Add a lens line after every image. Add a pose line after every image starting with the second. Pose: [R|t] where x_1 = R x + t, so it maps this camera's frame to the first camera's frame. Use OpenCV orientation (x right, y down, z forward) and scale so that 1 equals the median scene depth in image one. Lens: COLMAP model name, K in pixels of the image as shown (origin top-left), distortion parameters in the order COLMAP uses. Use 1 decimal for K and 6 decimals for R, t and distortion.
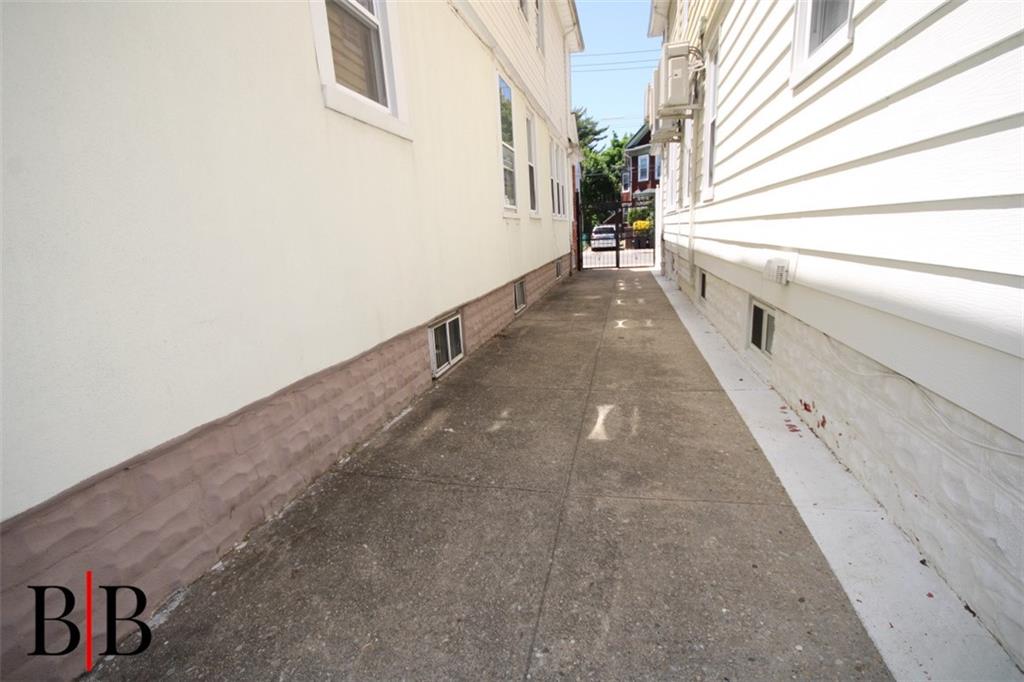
lens RADIAL K [[475.0, 0, 512.0], [0, 475.0, 341.0], [0, 0, 1]] dist [0.000464, 0.000003]
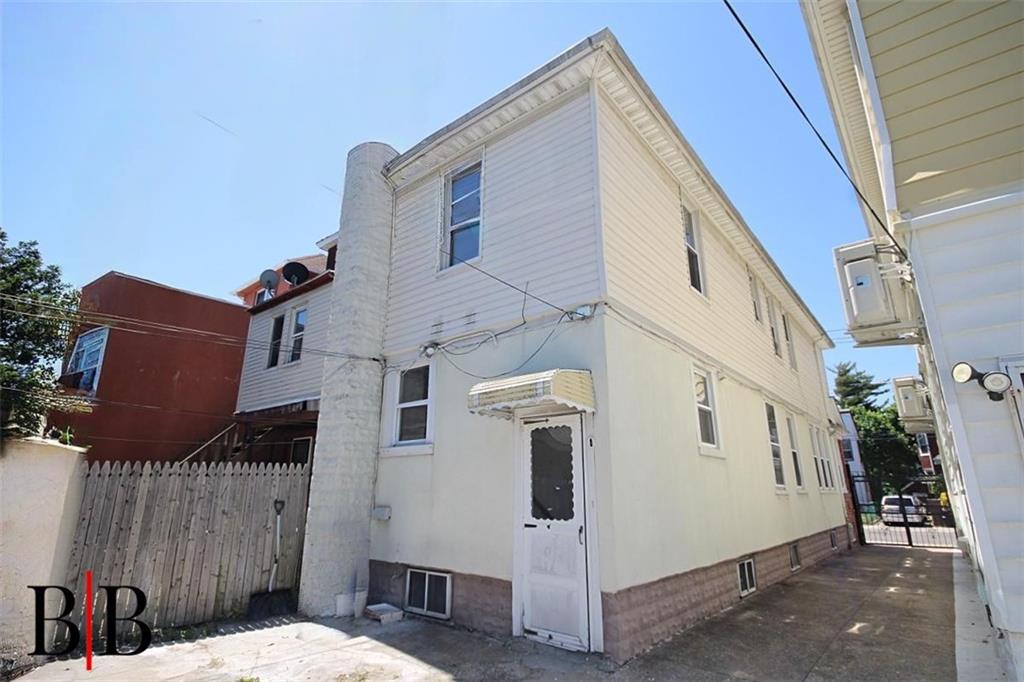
lens RADIAL K [[506.9, 0, 512.0], [0, 506.9, 341.0], [0, 0, 1]] dist [0.001384, -0.000256]
pose [[0.894459, -0.073850, -0.441010, -0.015751], [-0.148336, 0.881411, -0.448455, 0.099415], [0.421830, 0.466542, 0.777431, -0.541582]]
